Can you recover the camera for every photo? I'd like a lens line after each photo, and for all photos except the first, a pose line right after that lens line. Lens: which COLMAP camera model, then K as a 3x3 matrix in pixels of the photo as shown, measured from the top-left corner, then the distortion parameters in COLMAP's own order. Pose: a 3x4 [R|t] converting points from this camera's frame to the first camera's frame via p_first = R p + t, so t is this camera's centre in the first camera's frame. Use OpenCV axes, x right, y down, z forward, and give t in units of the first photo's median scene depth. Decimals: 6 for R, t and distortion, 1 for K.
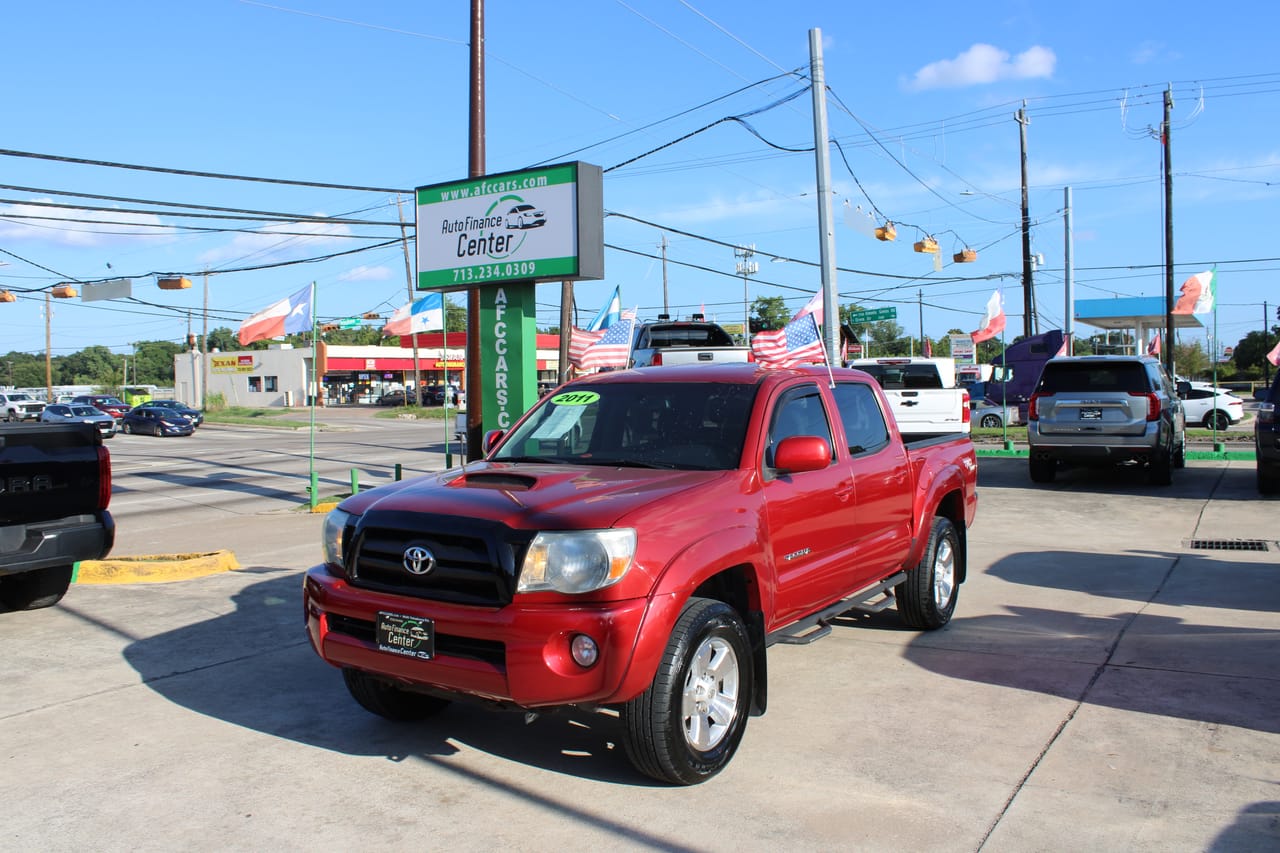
lens RADIAL K [[1061.5, 0, 640.0], [0, 1061.5, 426.5], [0, 0, 1]] dist [-0.156405, 0.127642]
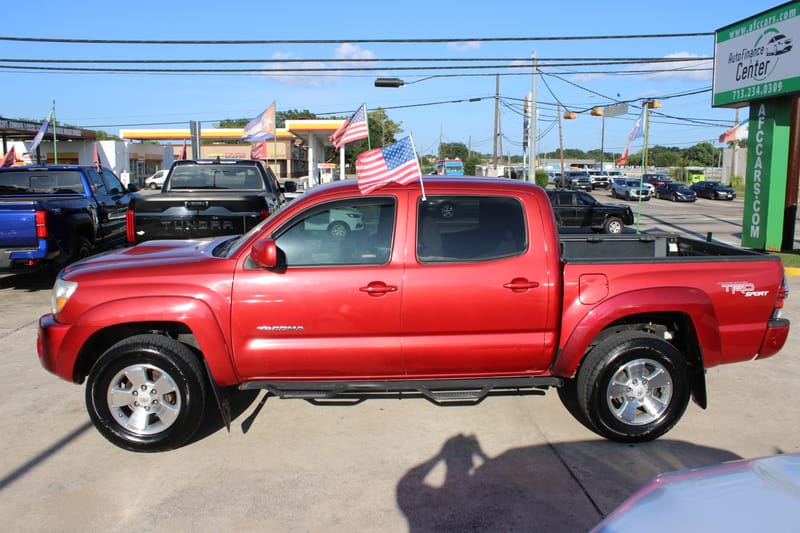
lens RADIAL K [[663.4, 0, 400.0], [0, 663.4, 266.5], [0, 0, 1]] dist [-0.156405, 0.127642]
pose [[0.607291, 0.132779, -0.783306, 0.250689], [-0.043720, 0.990027, 0.133924, -0.020326], [0.793276, -0.047085, 0.607039, 0.181603]]
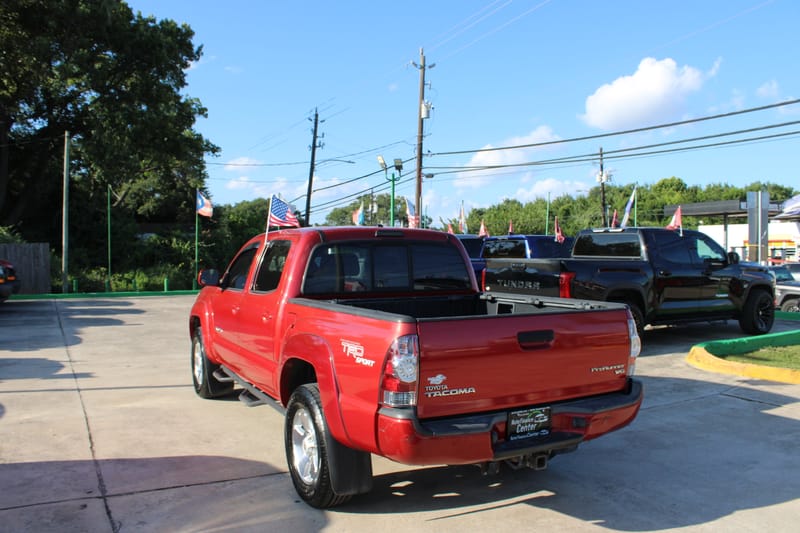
lens RADIAL K [[669.4, 0, 412.0], [0, 669.4, 264.9], [0, 0, 1]] dist [-0.174516, 0.138865]
pose [[-0.467674, 0.030892, -0.883361, 0.305435], [-0.028990, 0.998315, 0.050260, -0.020766], [0.883426, 0.049114, -0.465990, 0.544022]]
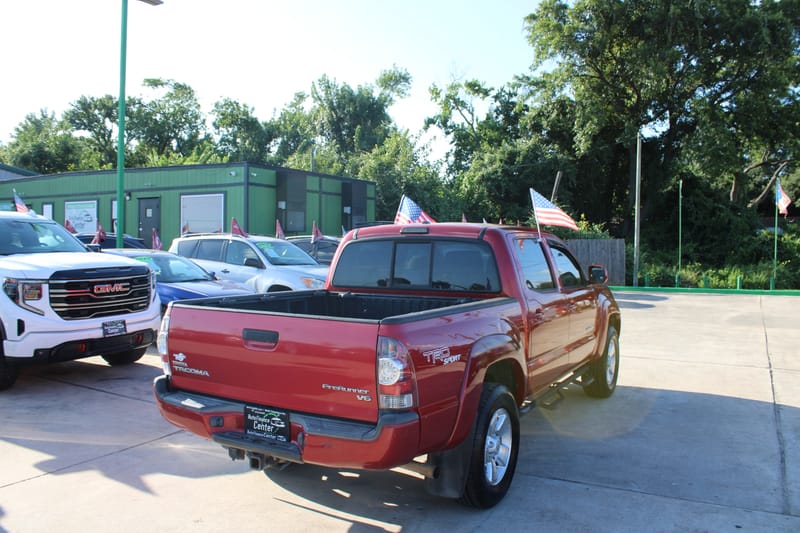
lens RADIAL K [[670.9, 0, 400.0], [0, 670.9, 266.5], [0, 0, 1]] dist [-0.162632, 0.132821]
pose [[-0.998414, 0.011637, -0.055084, 0.075529], [0.007651, 0.997374, 0.072014, -0.024629], [0.055777, 0.071479, -0.995881, 0.685361]]
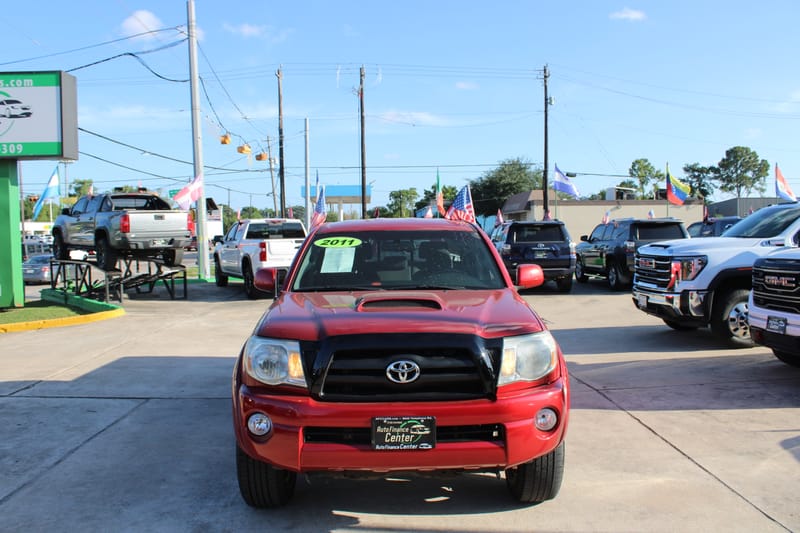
lens RADIAL K [[663.4, 0, 400.0], [0, 663.4, 266.5], [0, 0, 1]] dist [-0.156405, 0.127642]
pose [[0.834616, -0.026867, 0.550177, -0.151614], [0.024581, 0.999631, 0.011527, -0.001273], [-0.550284, 0.003903, 0.834969, 0.083857]]
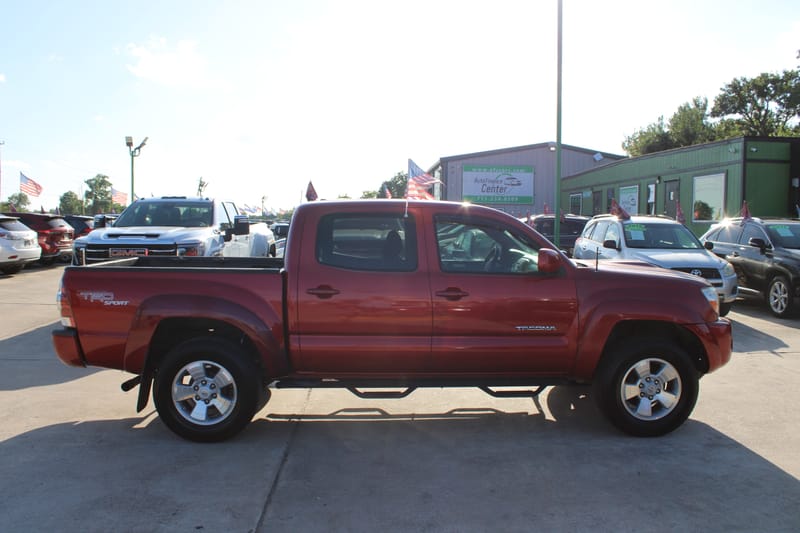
lens RADIAL K [[670.9, 0, 400.0], [0, 670.9, 266.5], [0, 0, 1]] dist [-0.162632, 0.132821]
pose [[-0.567370, -0.041226, 0.822430, -0.235316], [0.031878, 0.996898, 0.071963, -0.012769], [-0.822846, 0.067047, -0.564296, 0.543031]]
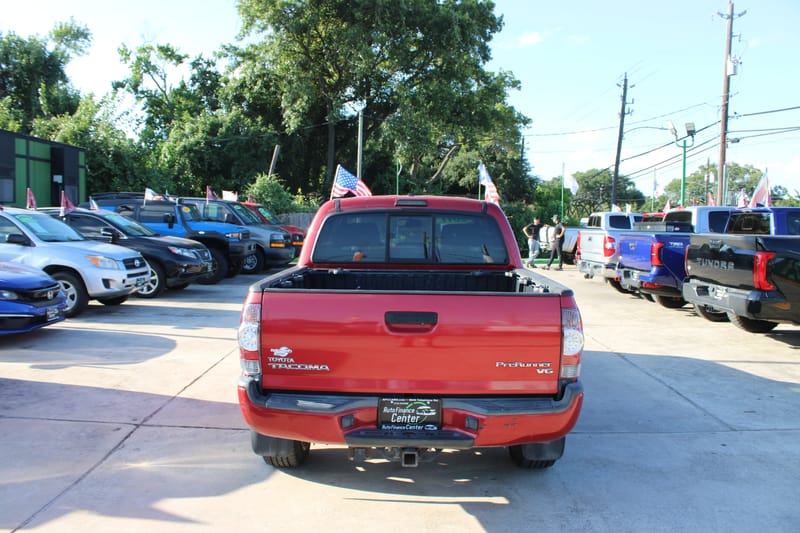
lens RADIAL K [[670.9, 0, 400.0], [0, 670.9, 266.5], [0, 0, 1]] dist [-0.162632, 0.132821]
pose [[-0.846735, 0.040960, -0.530436, 0.206308], [-0.019680, 0.993938, 0.108166, -0.023247], [0.531651, 0.102027, -0.840796, 0.634441]]
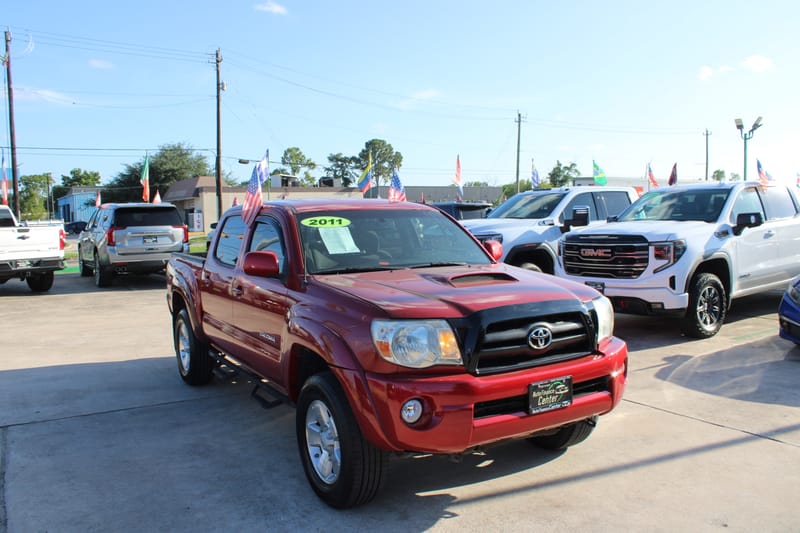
lens RADIAL K [[663.4, 0, 400.0], [0, 663.4, 266.5], [0, 0, 1]] dist [-0.156405, 0.127642]
pose [[0.444031, -0.065485, 0.893615, -0.242950], [0.046763, 0.997660, 0.049873, -0.002928], [-0.894790, 0.019643, 0.446054, 0.187138]]
